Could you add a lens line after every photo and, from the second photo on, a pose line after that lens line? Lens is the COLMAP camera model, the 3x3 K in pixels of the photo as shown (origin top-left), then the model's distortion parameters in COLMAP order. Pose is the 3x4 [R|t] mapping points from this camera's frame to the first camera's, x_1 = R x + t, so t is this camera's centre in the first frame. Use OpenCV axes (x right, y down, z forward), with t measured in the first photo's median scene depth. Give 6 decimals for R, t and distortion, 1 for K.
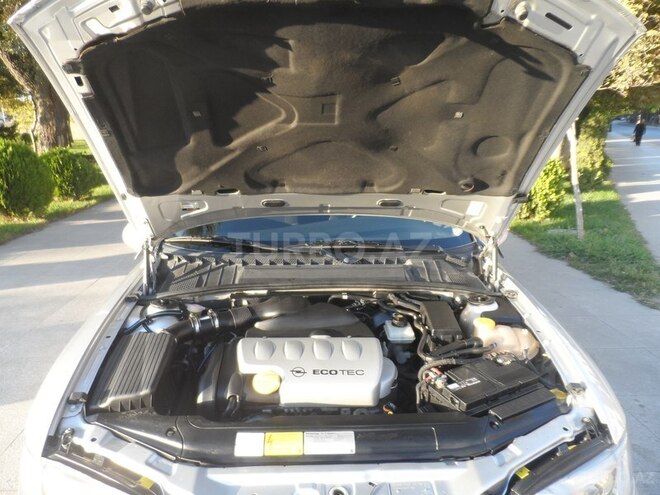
lens RADIAL K [[507.2, 0, 329.3], [0, 507.2, 249.3], [0, 0, 1]] dist [-0.026117, 0.032575]
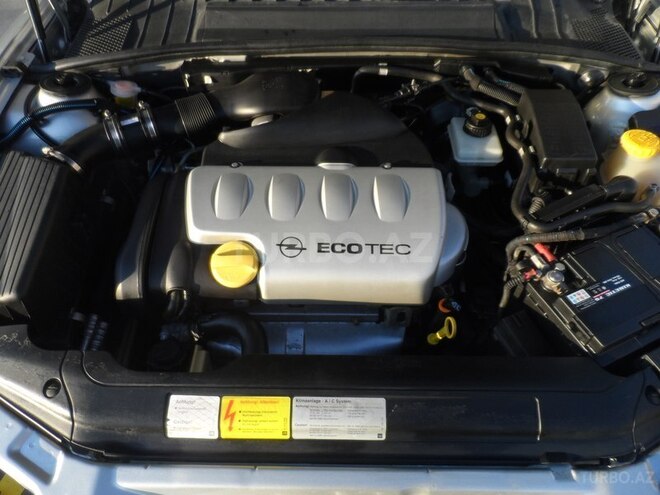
lens RADIAL K [[507.2, 0, 329.3], [0, 507.2, 249.3], [0, 0, 1]] dist [-0.026117, 0.032575]
pose [[0.997956, 0.036638, -0.052361, 0.008281], [-0.002639, 0.842265, 0.539057, -0.046202], [0.063851, -0.537817, 0.840640, 0.468147]]
